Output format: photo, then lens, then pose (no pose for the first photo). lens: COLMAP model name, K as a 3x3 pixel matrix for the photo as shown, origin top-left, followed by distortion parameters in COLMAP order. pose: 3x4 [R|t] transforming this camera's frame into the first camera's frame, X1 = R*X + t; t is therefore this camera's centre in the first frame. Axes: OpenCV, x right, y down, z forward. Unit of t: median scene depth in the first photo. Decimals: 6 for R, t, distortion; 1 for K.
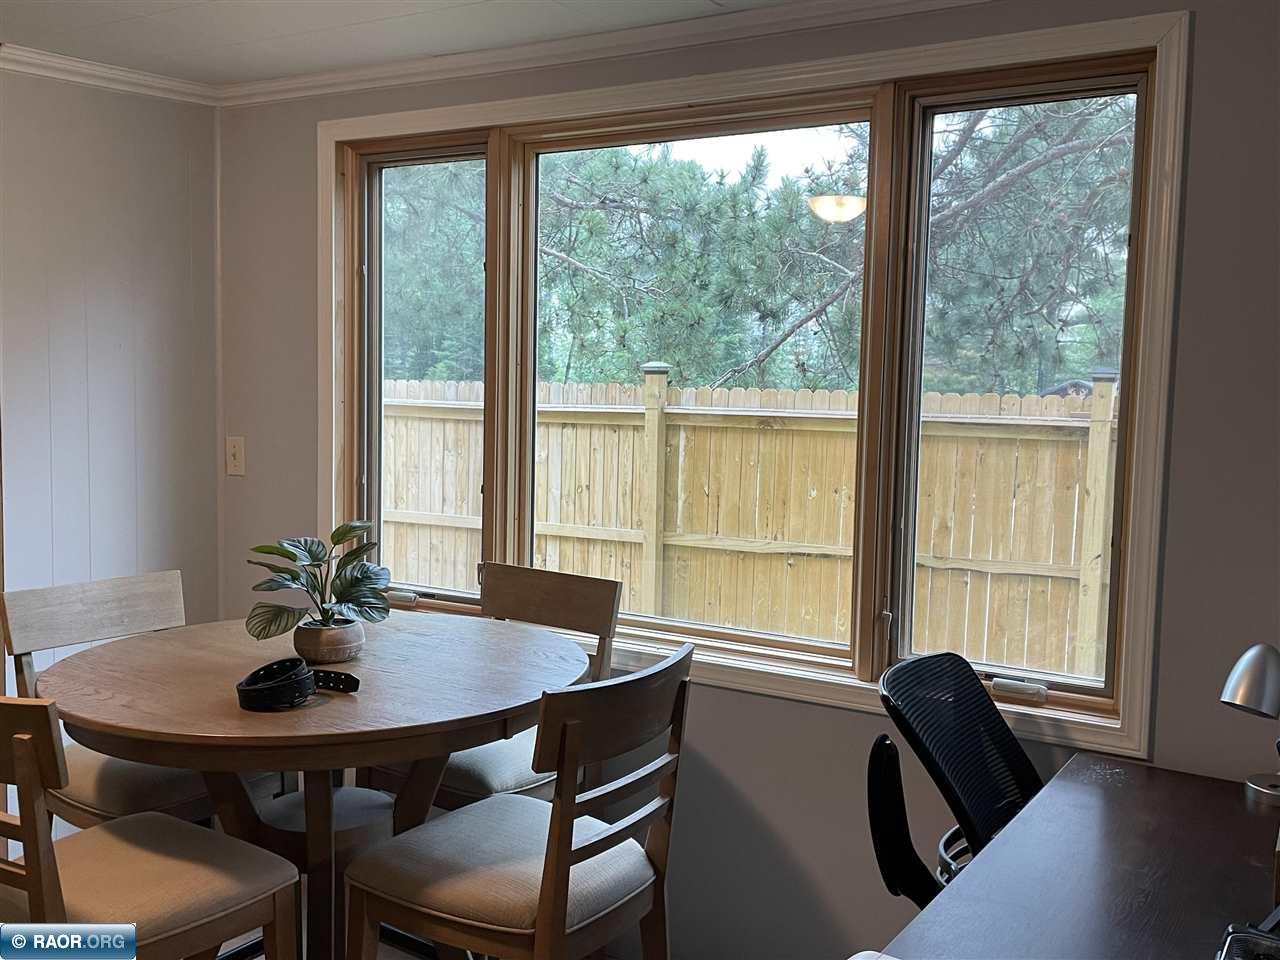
lens RADIAL K [[1207.9, 0, 640.0], [0, 1207.9, 480.0], [0, 0, 1]] dist [0.005960, 0.001905]
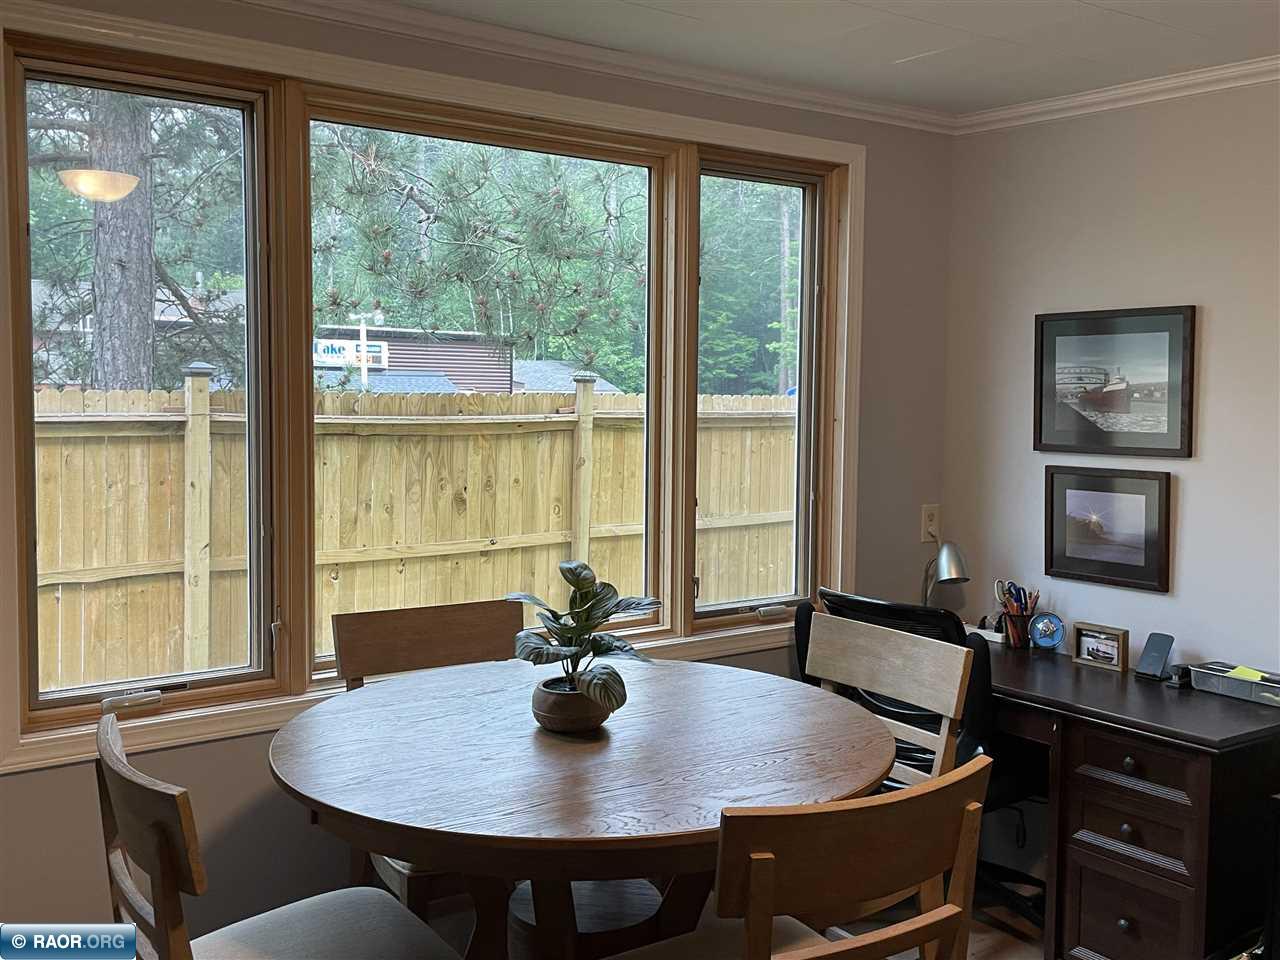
lens RADIAL K [[1241.4, 0, 640.0], [0, 1241.4, 480.0], [0, 0, 1]] dist [-0.079255, -0.001014]
pose [[0.292468, -0.086228, 0.952380, -0.494486], [0.072266, 0.995071, 0.067901, -0.036180], [-0.953541, 0.048966, 0.297258, 0.326675]]
